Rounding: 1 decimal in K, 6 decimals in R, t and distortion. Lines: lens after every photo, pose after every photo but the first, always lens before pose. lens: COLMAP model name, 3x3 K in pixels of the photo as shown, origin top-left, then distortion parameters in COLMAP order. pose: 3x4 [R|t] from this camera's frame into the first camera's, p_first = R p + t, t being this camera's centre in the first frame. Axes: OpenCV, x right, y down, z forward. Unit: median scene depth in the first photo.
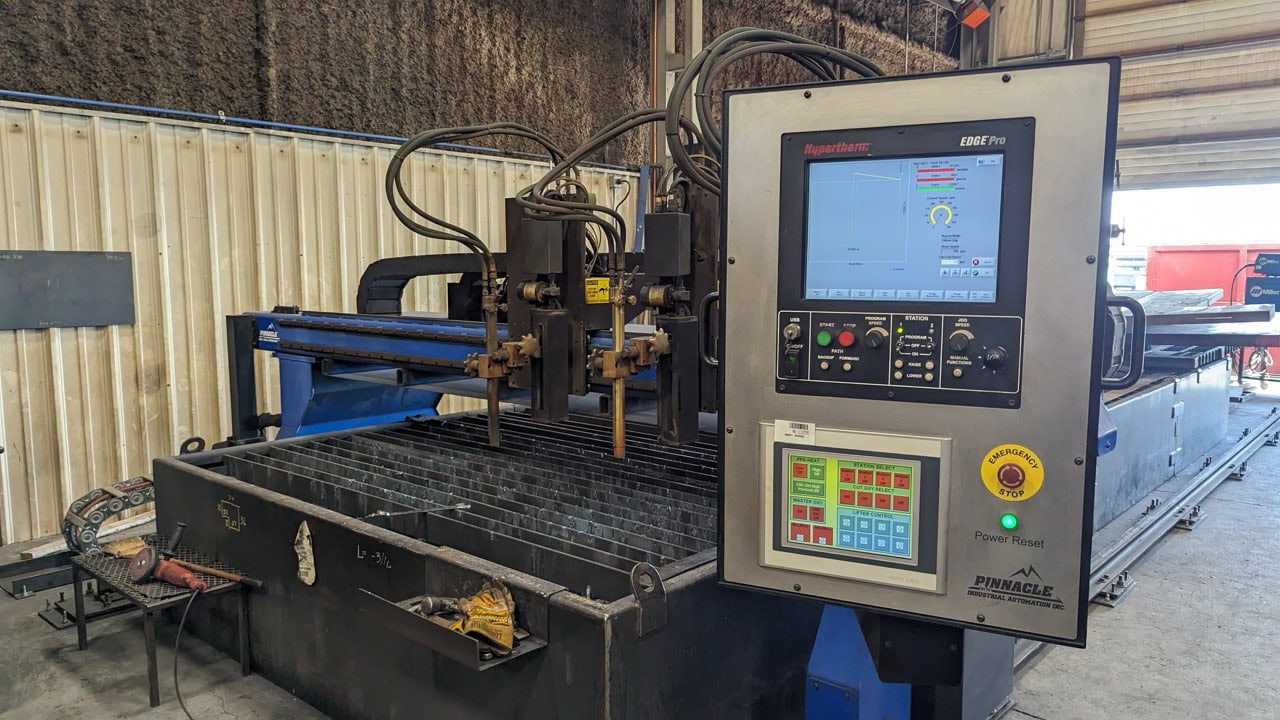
lens RADIAL K [[915.7, 0, 635.6], [0, 915.7, 359.5], [0, 0, 1]] dist [0.055525, -0.057922]
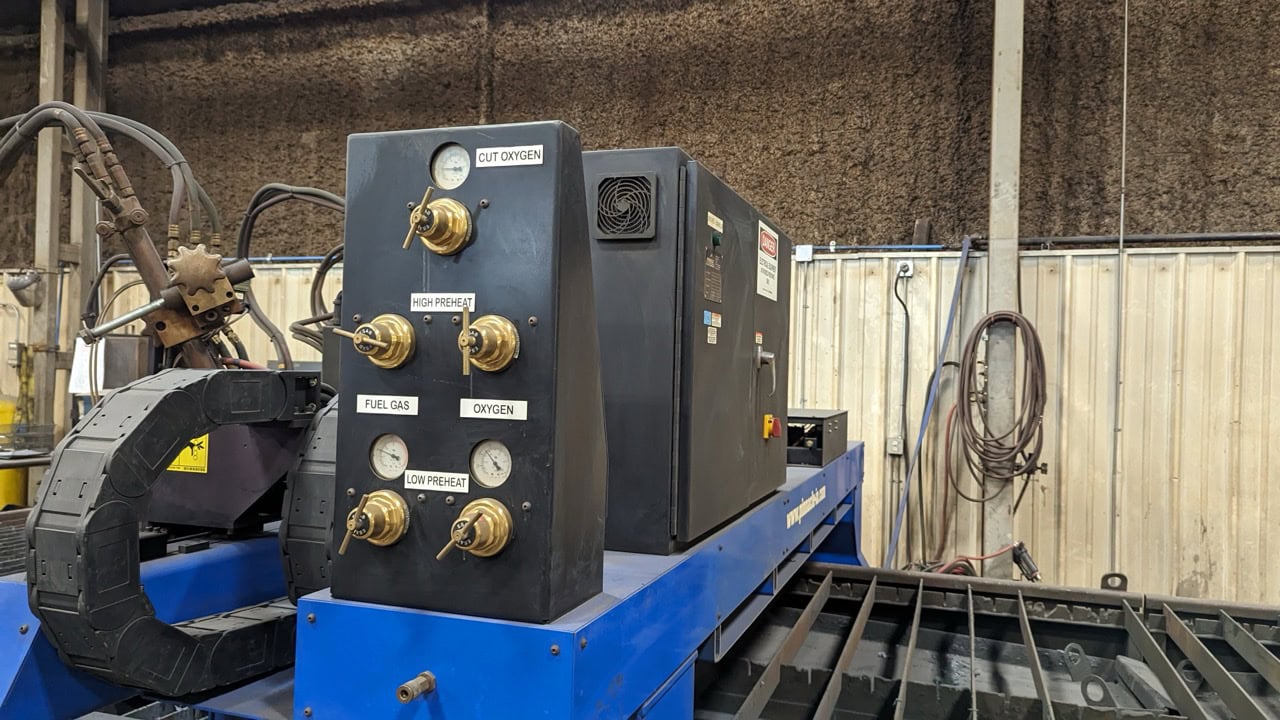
lens RADIAL K [[915.7, 0, 639.0], [0, 915.7, 378.5], [0, 0, 1]] dist [0.055525, -0.057922]
pose [[0.391684, 0.010964, -0.920034, 0.283680], [-0.117167, 0.992383, -0.038055, -0.027087], [0.912609, 0.122703, 0.389985, 0.274120]]
